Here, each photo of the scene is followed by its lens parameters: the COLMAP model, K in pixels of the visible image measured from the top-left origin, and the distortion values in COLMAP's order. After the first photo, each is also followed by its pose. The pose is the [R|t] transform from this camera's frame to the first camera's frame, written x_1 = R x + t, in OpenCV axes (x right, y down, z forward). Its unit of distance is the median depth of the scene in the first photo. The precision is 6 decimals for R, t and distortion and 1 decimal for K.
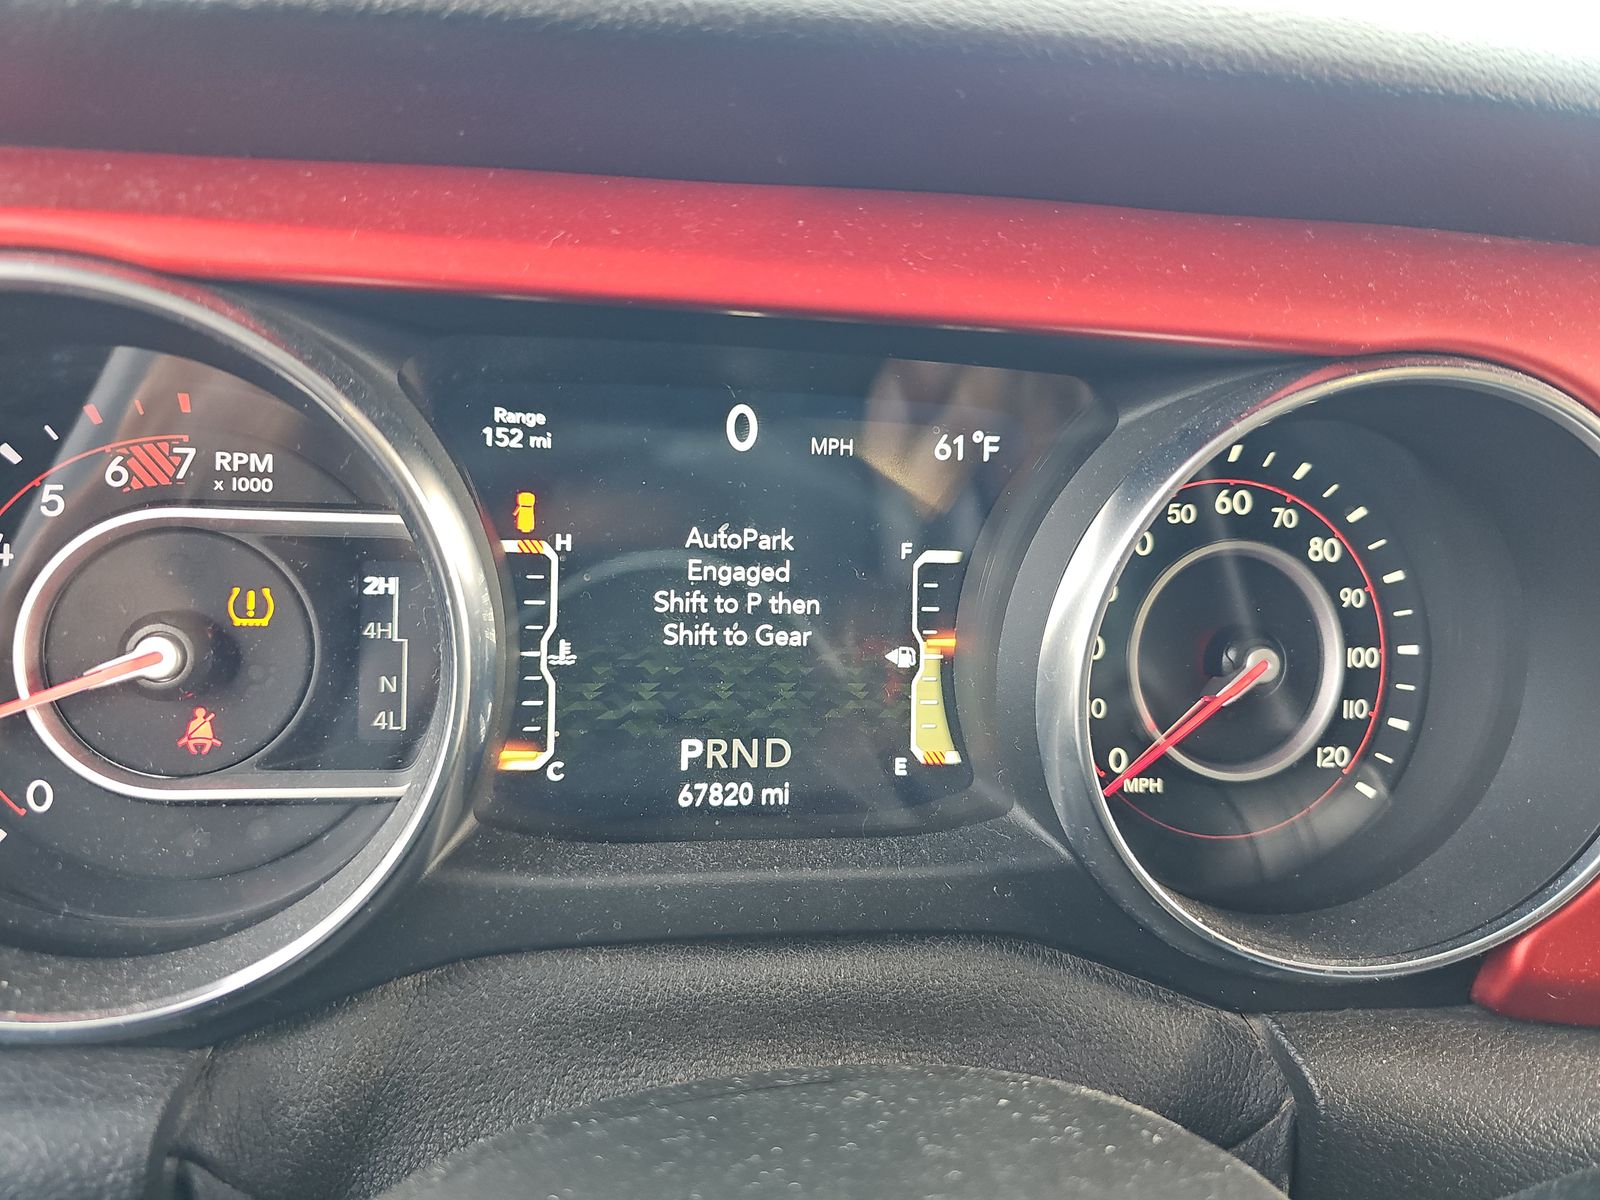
lens RADIAL K [[1107.7, 0, 782.4], [0, 1107.7, 623.6], [0, 0, 1]] dist [0.048477, -0.060675]
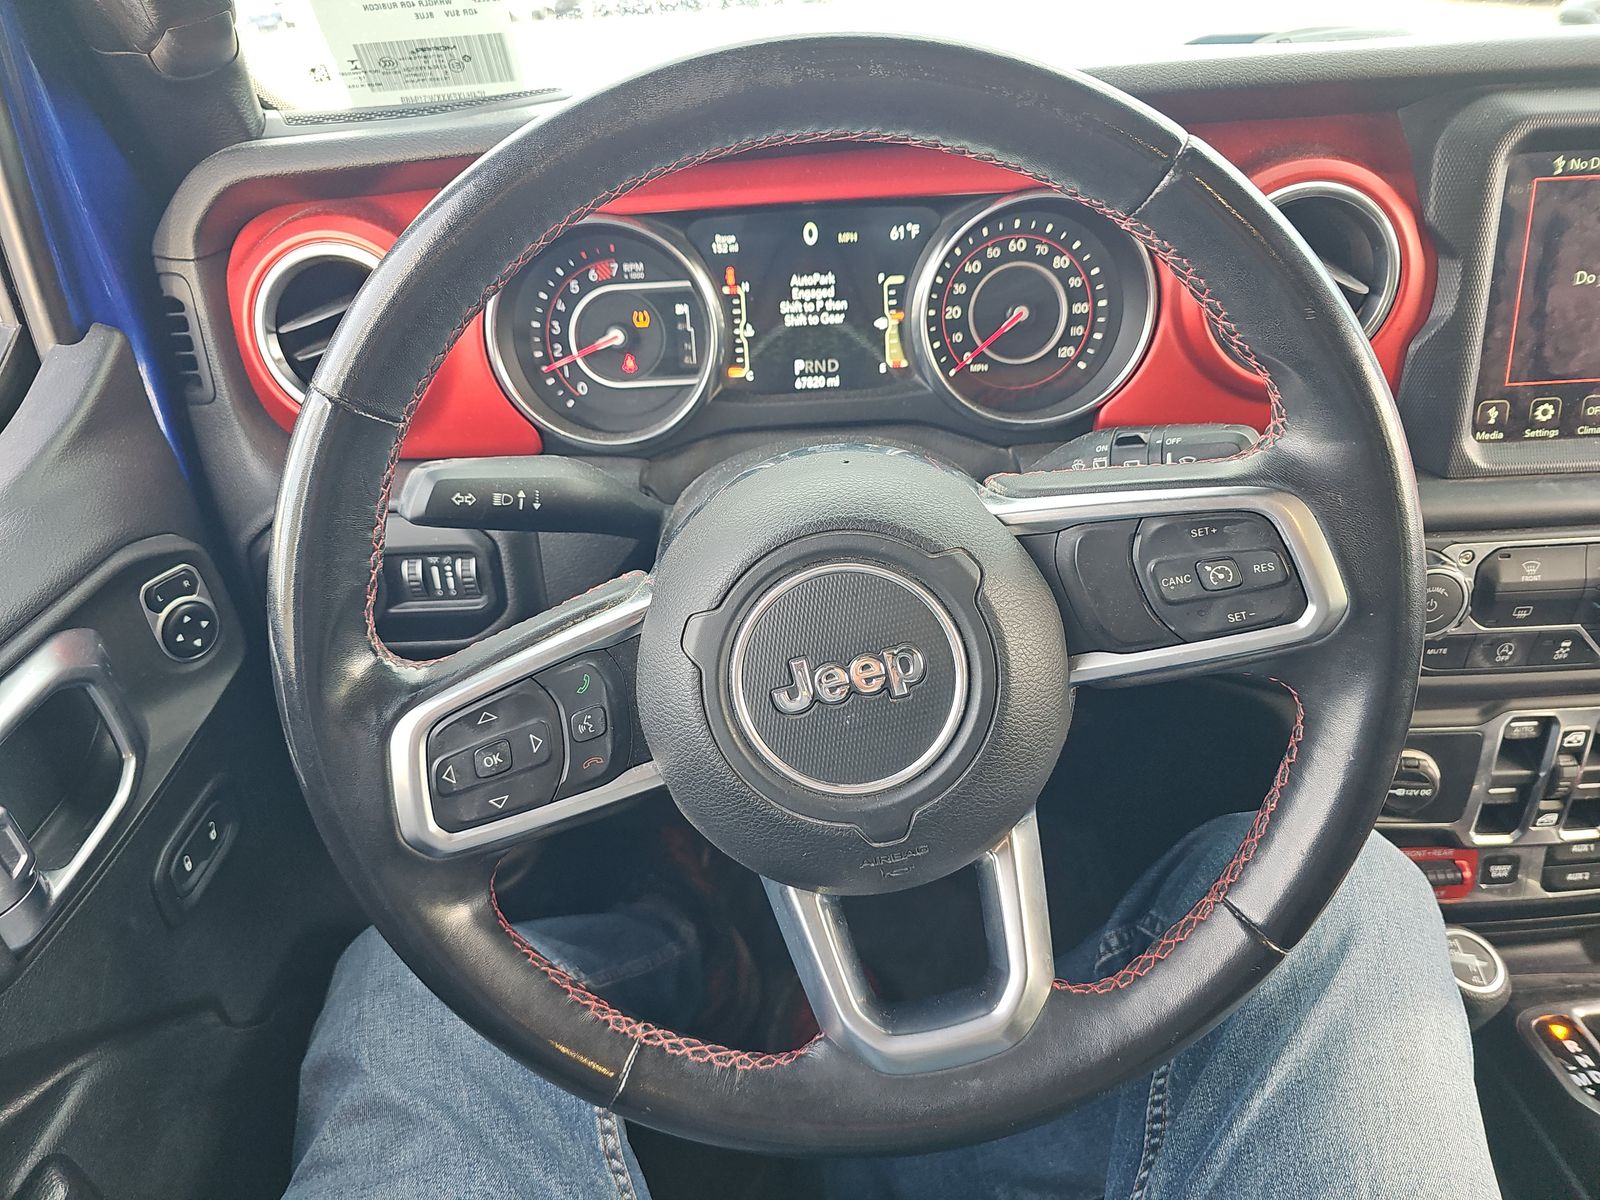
lens RADIAL K [[1093.4, 0, 800.0], [0, 1093.4, 600.0], [0, 0, 1]] dist [0.066203, -0.078088]
pose [[0.979458, -0.029797, -0.199434, 0.416846], [0.069201, 0.978628, 0.193643, 0.153240], [0.189401, -0.203466, 0.960588, -1.590057]]
